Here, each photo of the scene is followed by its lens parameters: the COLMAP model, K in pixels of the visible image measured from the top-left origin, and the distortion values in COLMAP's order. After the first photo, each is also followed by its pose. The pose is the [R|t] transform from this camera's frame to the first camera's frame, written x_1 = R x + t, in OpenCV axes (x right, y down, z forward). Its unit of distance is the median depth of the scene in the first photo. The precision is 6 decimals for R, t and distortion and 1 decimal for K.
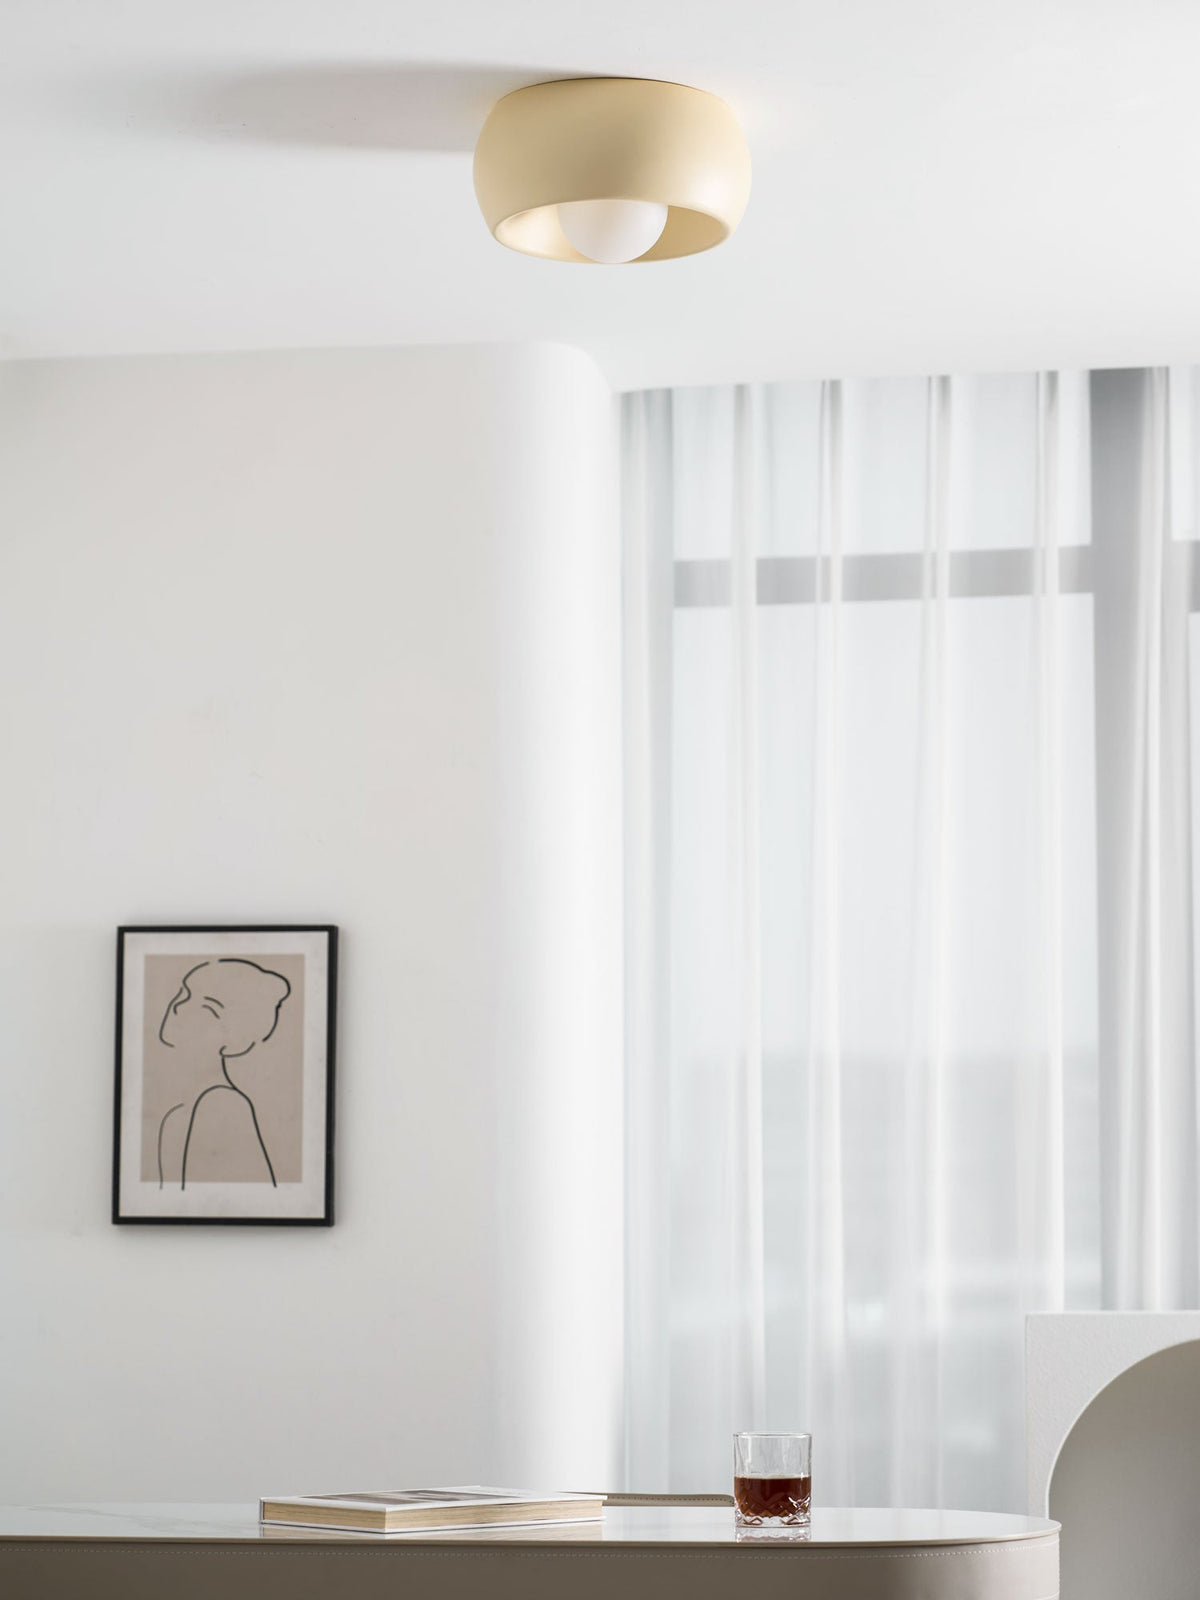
lens RADIAL K [[3674.0, 0, 663.0], [0, 3674.0, 796.4], [0, 0, 1]] dist [0.005985, -0.715127]
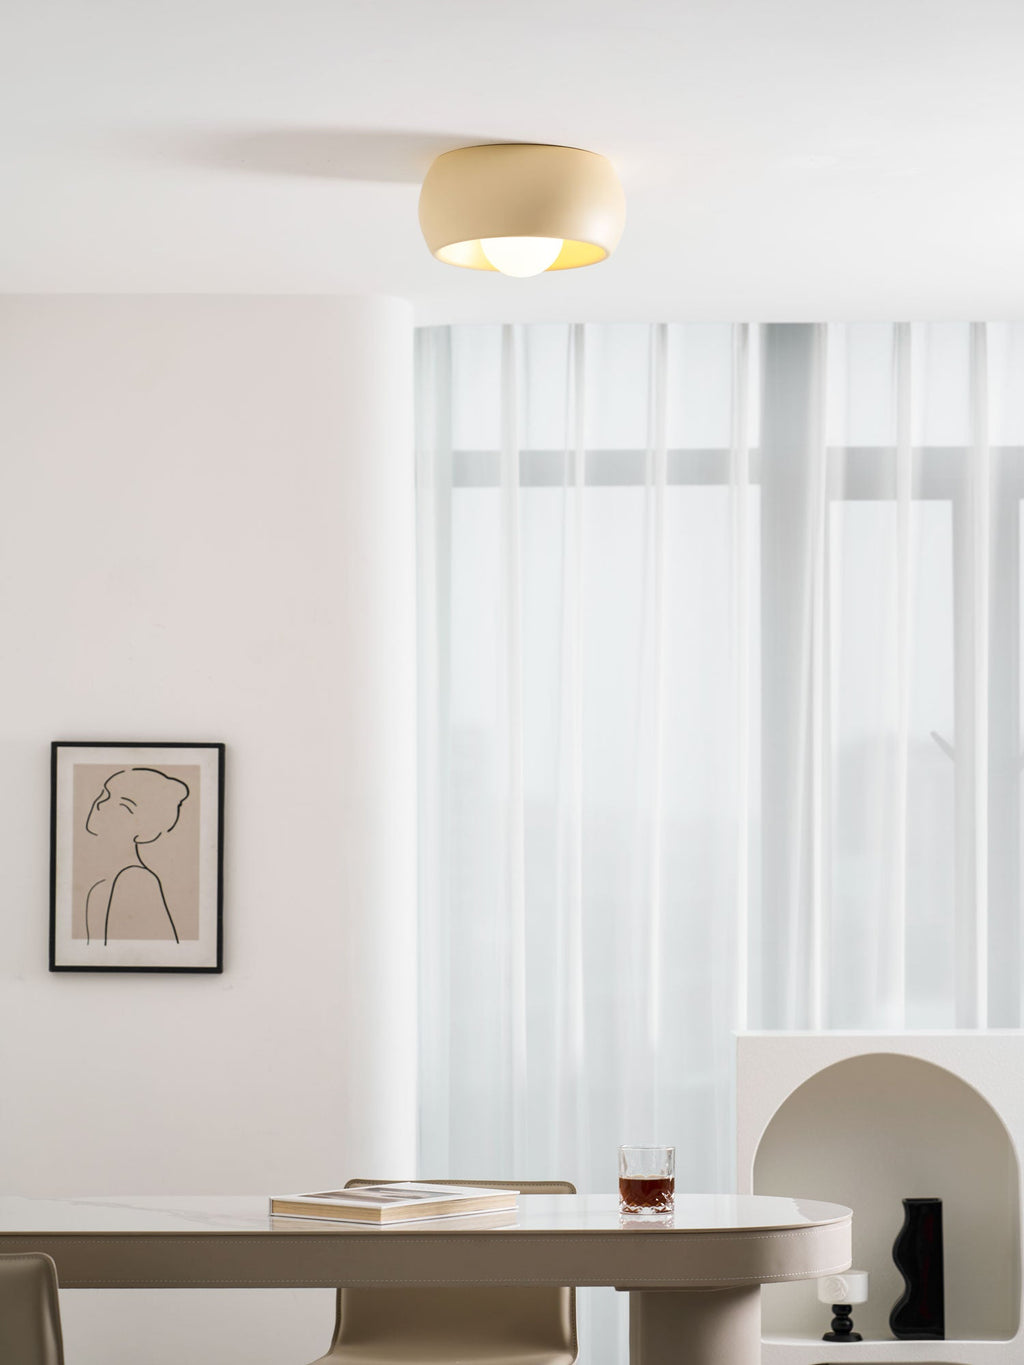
lens RADIAL K [[3178.8, 0, 563.1], [0, 3178.8, 688.1], [0, 0, 1]] dist [-0.083607, 0.203785]
pose [[0.988708, 0.009384, 0.149563, -0.139044], [-0.018239, 0.998153, 0.057942, -0.051603], [-0.148743, -0.060016, 0.987053, -0.125623]]
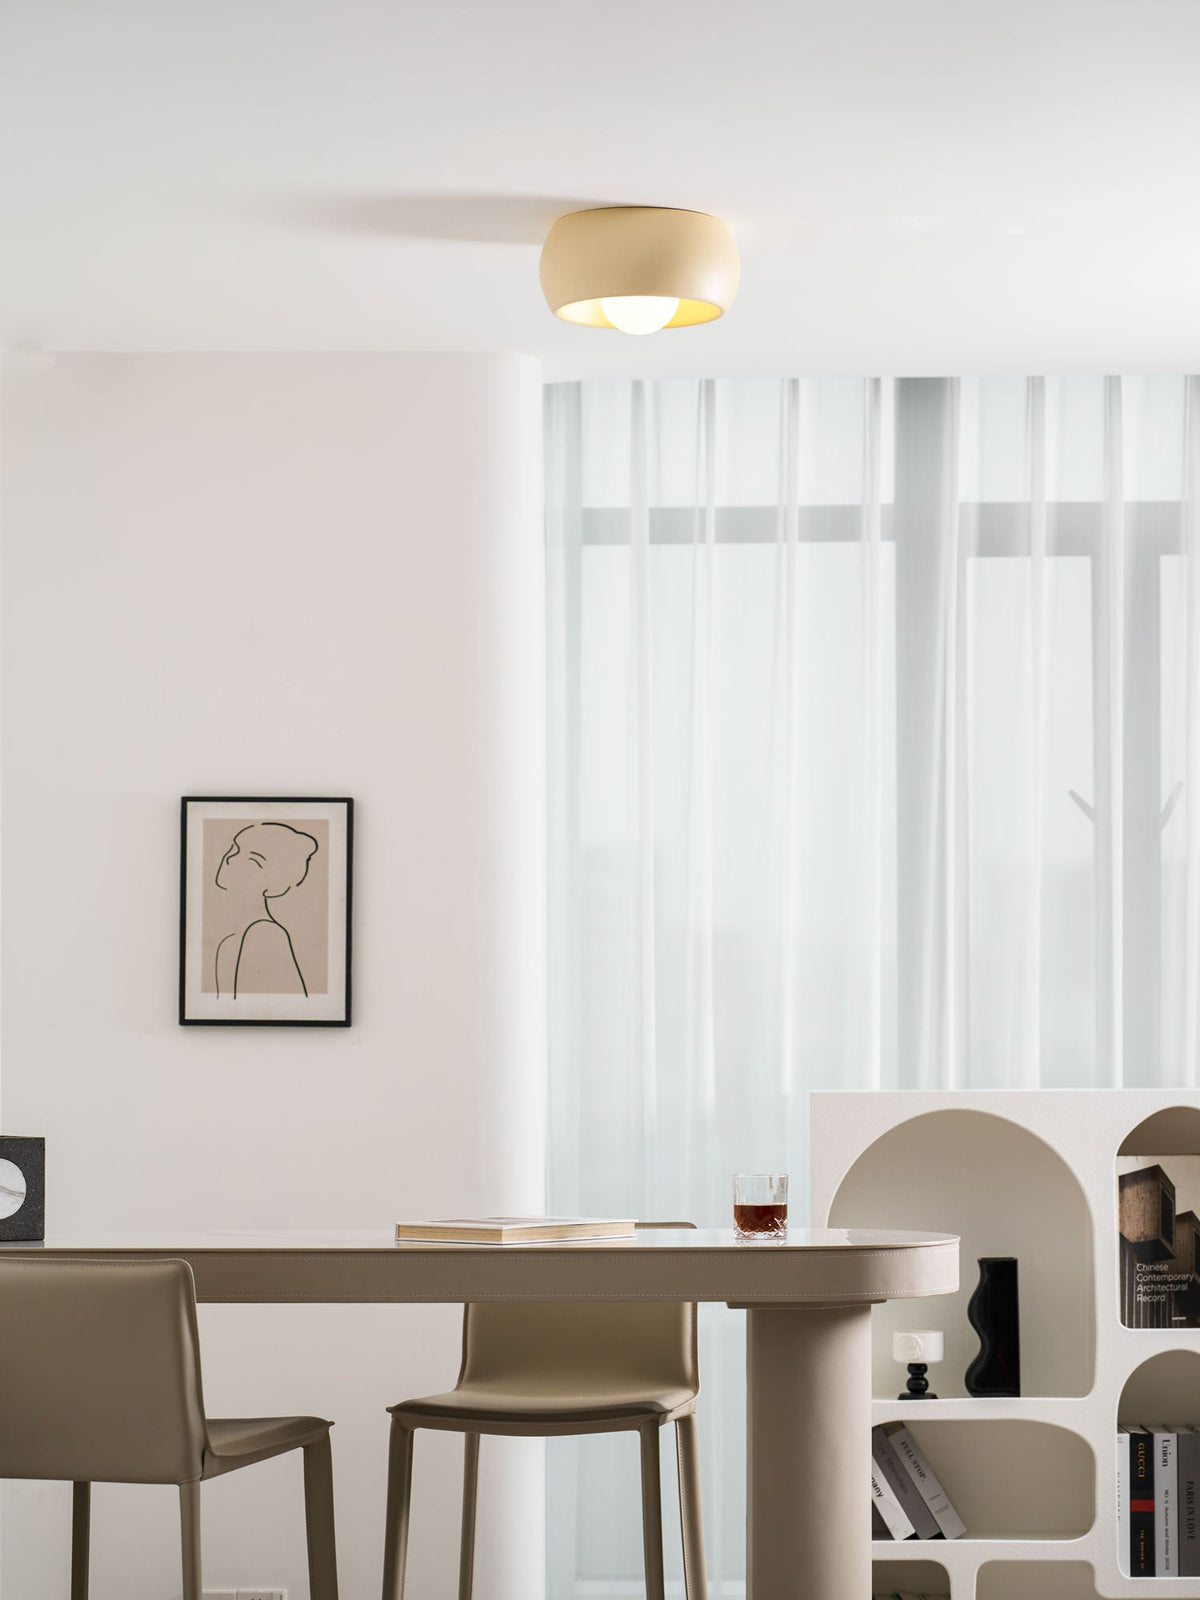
lens RADIAL K [[3674.0, 0, 663.0], [0, 3674.0, 796.4], [0, 0, 1]] dist [0.005985, -0.715127]
pose [[0.991859, 0.007702, 0.127107, -0.146085], [-0.015111, 0.998235, 0.057426, -0.042151], [-0.126440, -0.058880, 0.990225, -0.308991]]
